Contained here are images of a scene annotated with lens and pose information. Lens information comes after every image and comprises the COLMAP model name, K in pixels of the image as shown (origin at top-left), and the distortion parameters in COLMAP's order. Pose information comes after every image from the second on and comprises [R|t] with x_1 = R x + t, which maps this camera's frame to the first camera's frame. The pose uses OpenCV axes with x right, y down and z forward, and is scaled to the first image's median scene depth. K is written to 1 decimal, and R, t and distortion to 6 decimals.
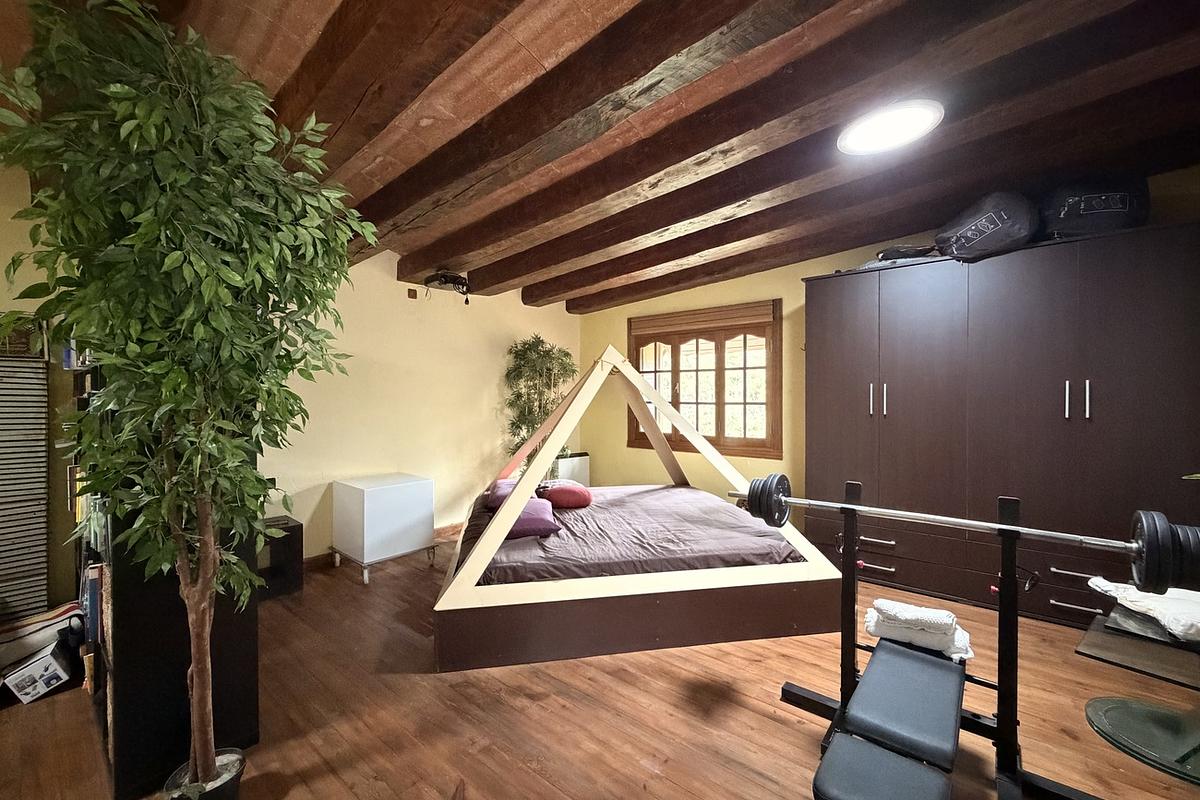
lens RADIAL K [[481.8, 0, 600.0], [0, 481.8, 400.0], [0, 0, 1]] dist [0.001273, 0.000138]
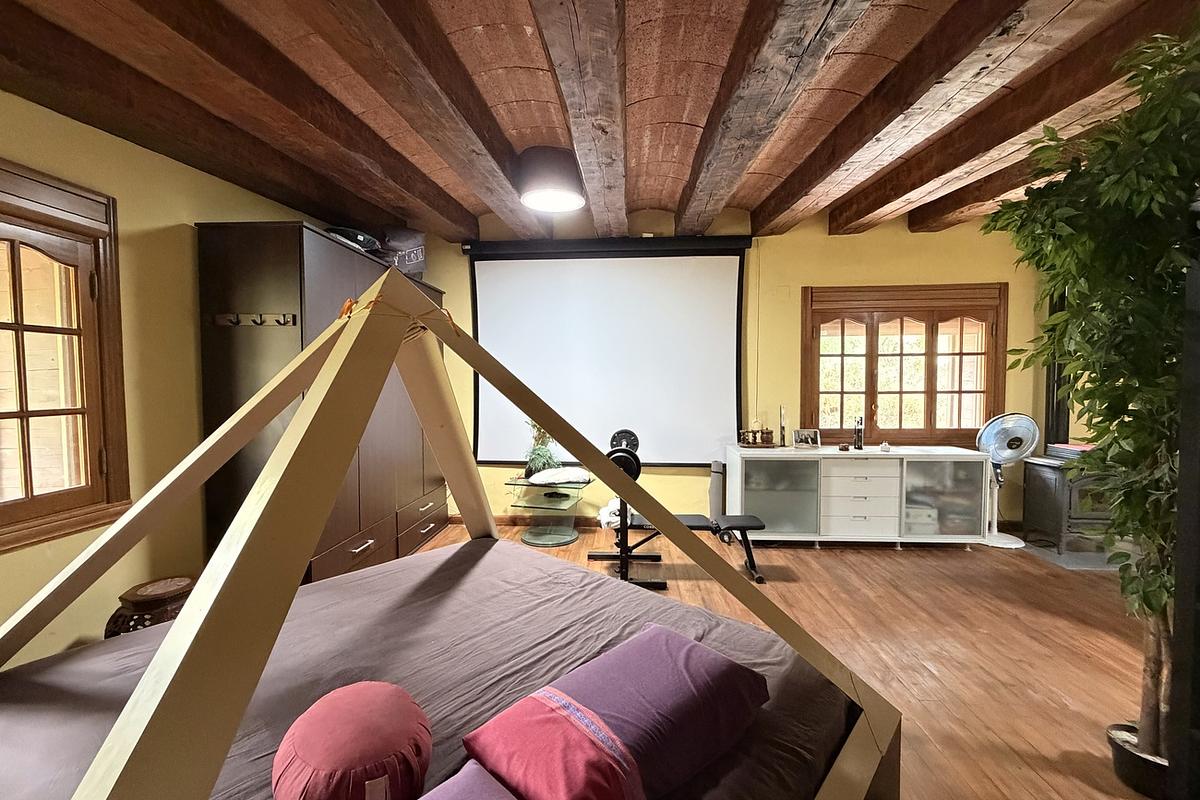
lens RADIAL K [[481.8, 0, 600.0], [0, 481.8, 400.0], [0, 0, 1]] dist [0.001273, 0.000138]
pose [[0.786903, -0.026284, 0.616517, -0.764285], [0.011580, 0.999546, 0.027833, -0.011718], [-0.616968, -0.014763, 0.786850, 0.650211]]
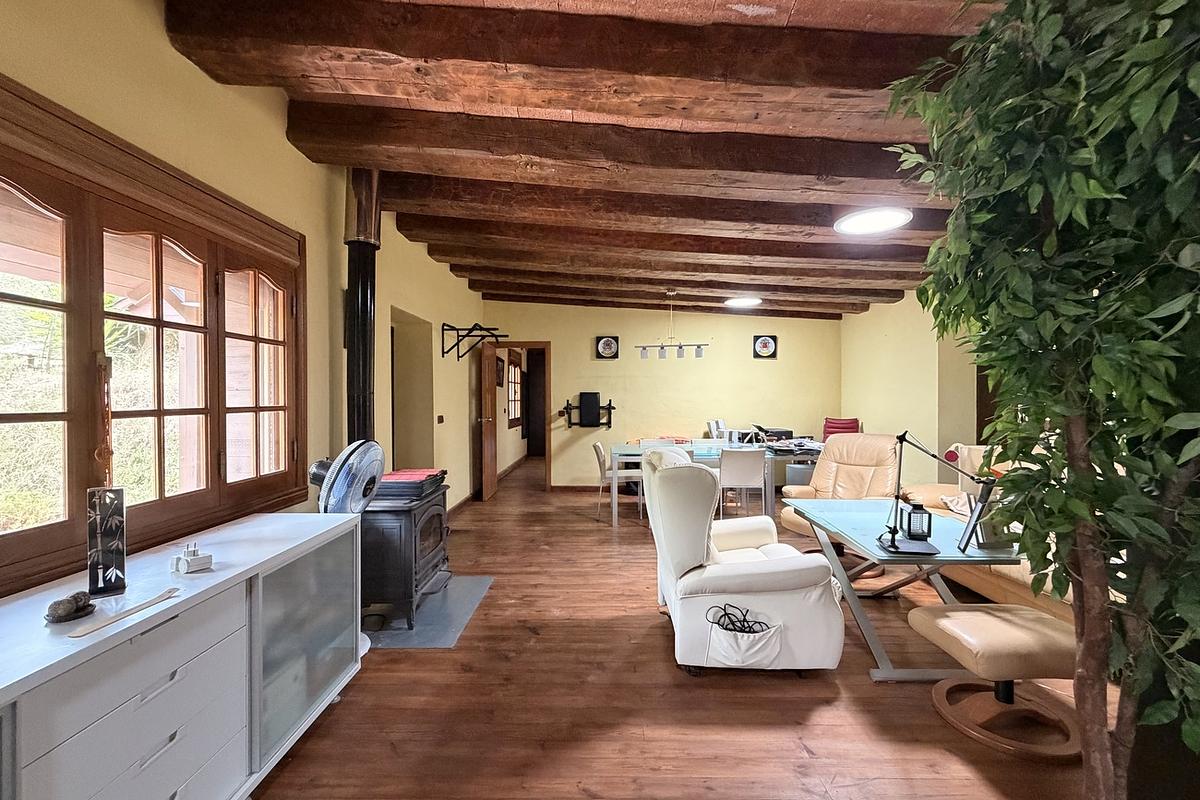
lens RADIAL K [[481.8, 0, 600.0], [0, 481.8, 400.0], [0, 0, 1]] dist [0.001273, 0.000138]
pose [[-0.648809, -0.002778, 0.760946, -0.294895], [0.012125, 0.999829, 0.013988, -0.005457], [-0.760854, 0.018302, -0.648665, 0.984704]]
